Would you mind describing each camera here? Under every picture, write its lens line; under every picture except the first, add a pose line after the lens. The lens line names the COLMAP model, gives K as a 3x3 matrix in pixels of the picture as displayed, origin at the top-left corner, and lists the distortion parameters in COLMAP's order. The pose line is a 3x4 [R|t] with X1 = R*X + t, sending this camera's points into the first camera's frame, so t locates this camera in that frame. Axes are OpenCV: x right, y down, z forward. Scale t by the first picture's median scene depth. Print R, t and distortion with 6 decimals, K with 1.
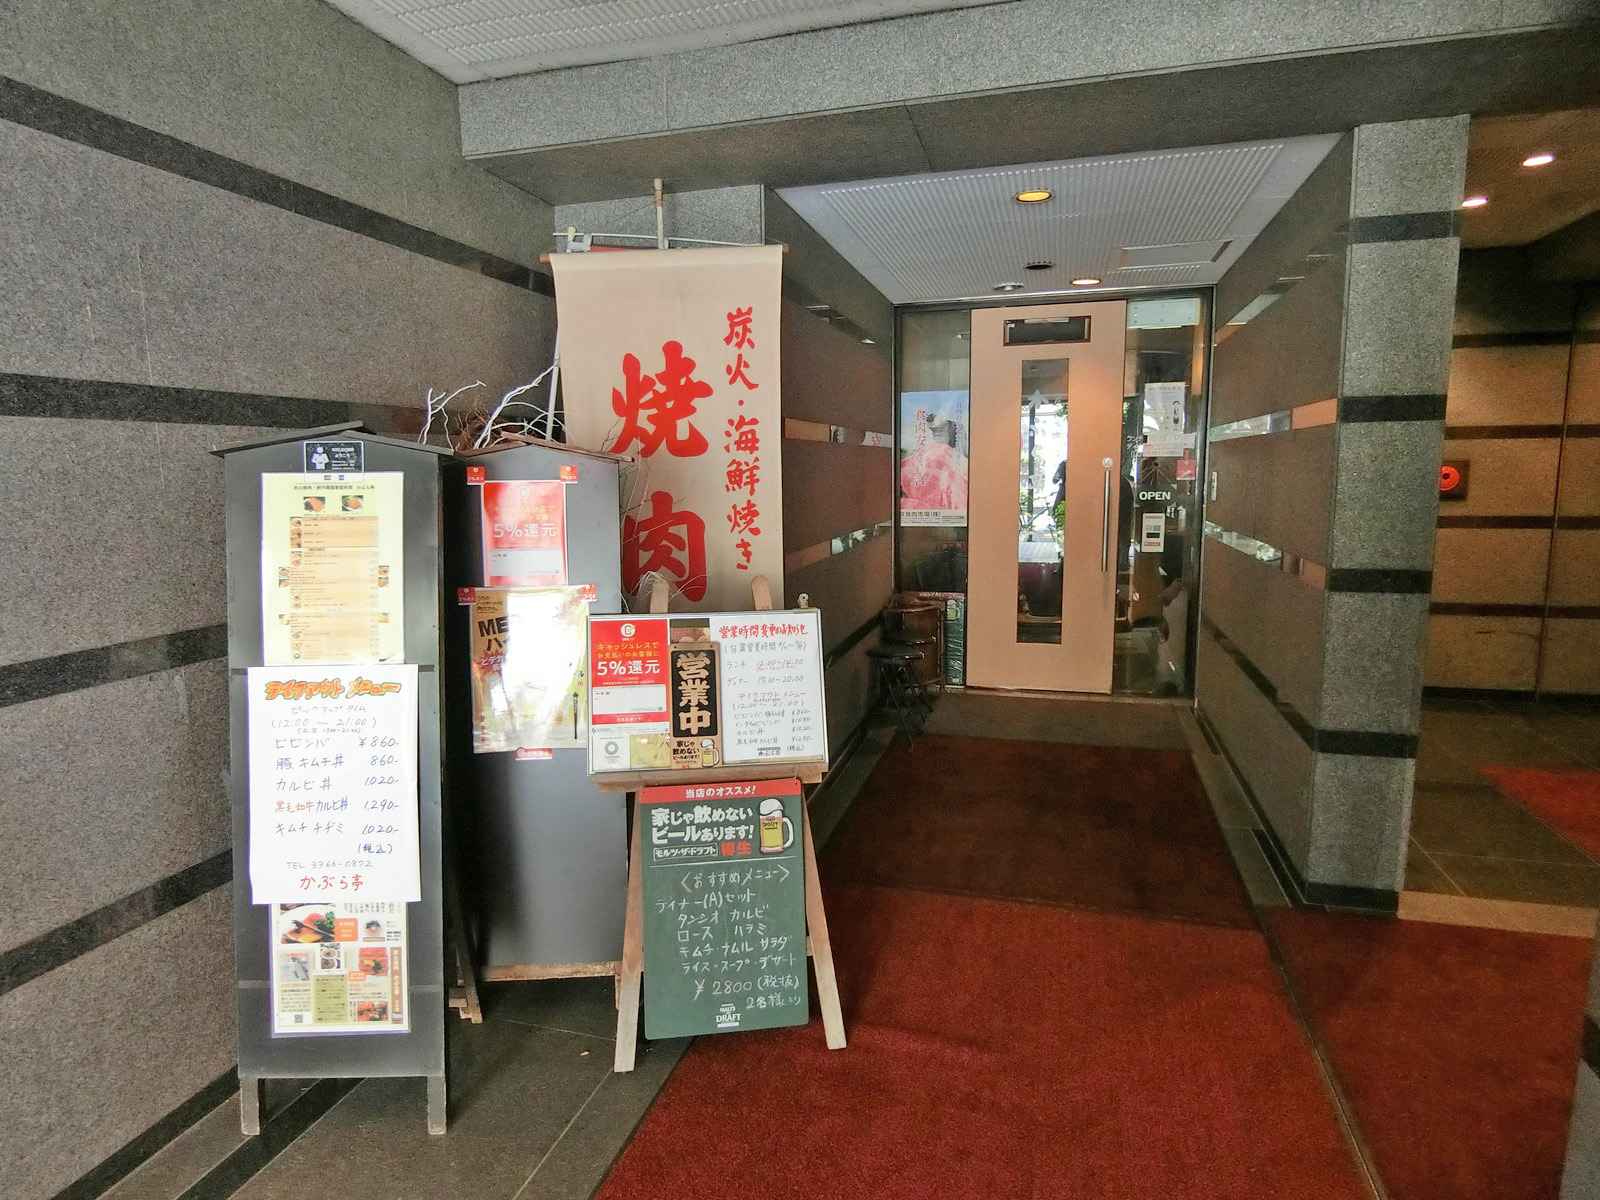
lens RADIAL K [[910.9, 0, 800.0], [0, 910.9, 600.0], [0, 0, 1]] dist [-0.002916, -0.001400]
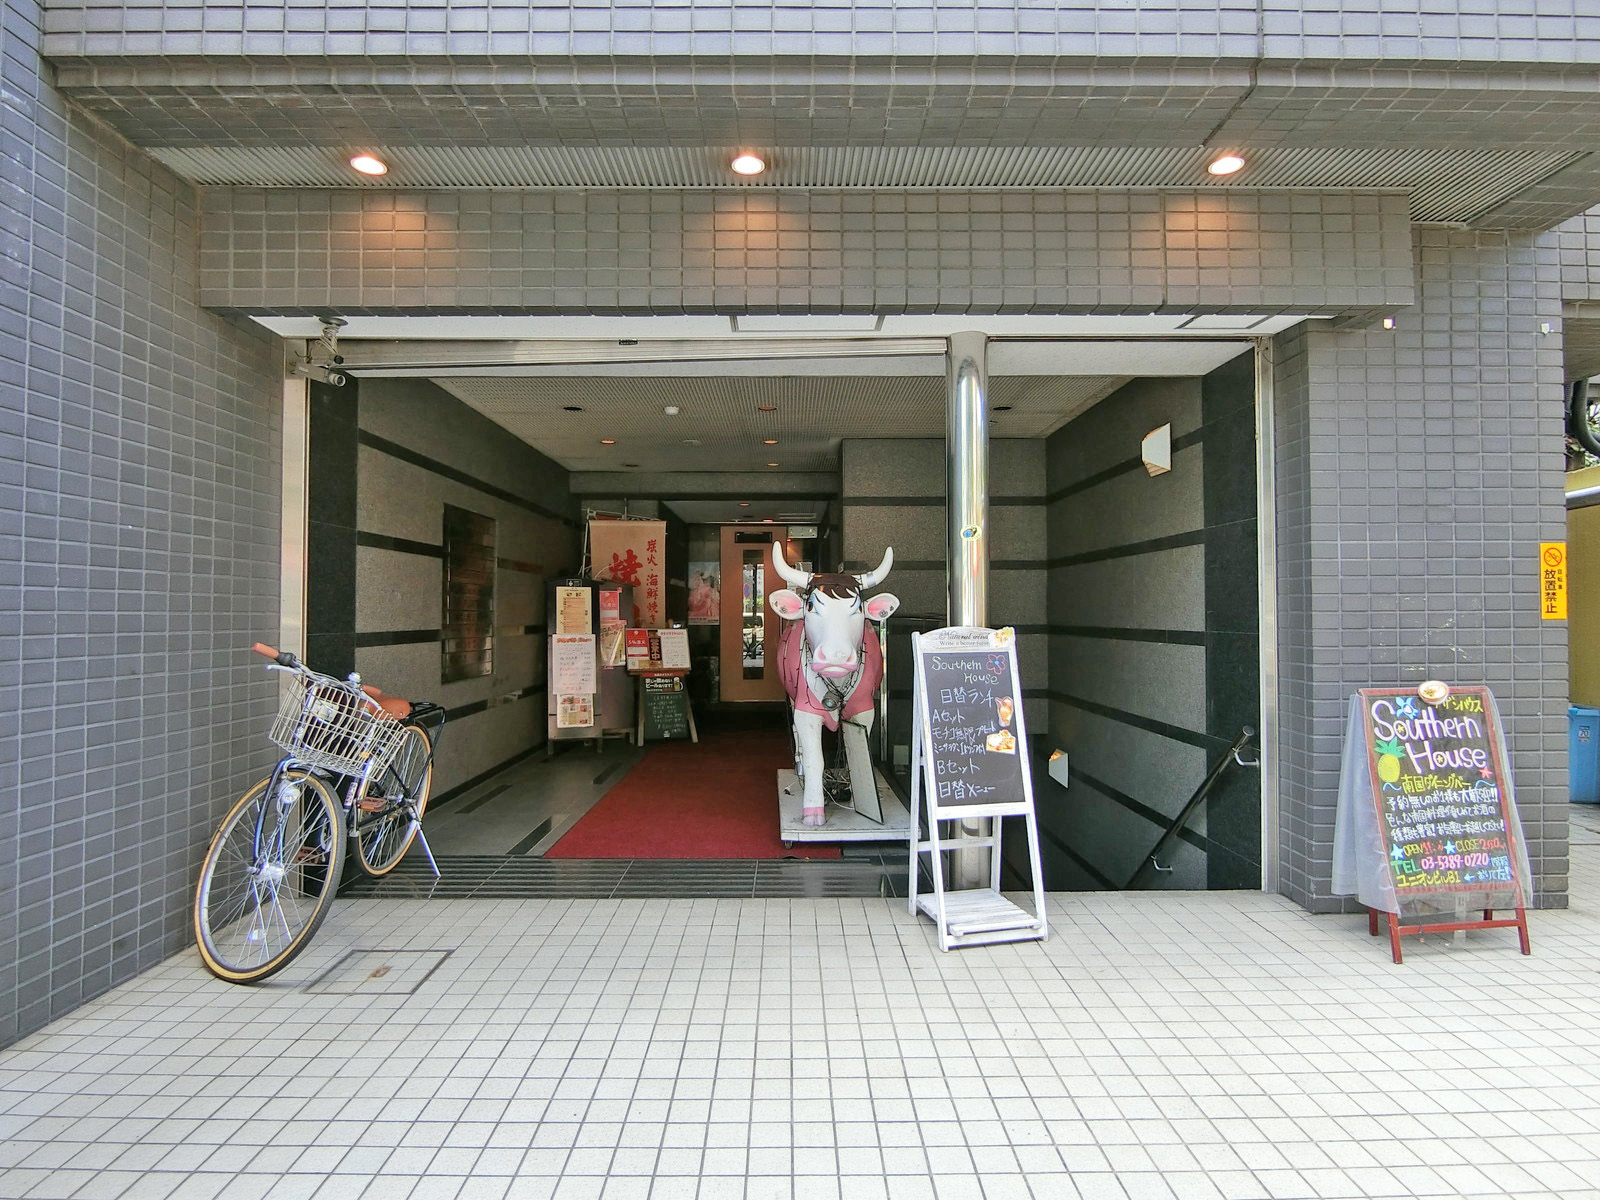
lens RADIAL K [[910.9, 0, 800.0], [0, 910.9, 600.0], [0, 0, 1]] dist [-0.002916, -0.001400]
pose [[0.957975, 0.016182, 0.286397, -0.605891], [0.030260, 0.987136, -0.156991, 0.496304], [-0.285253, 0.159060, 0.945162, -2.641802]]
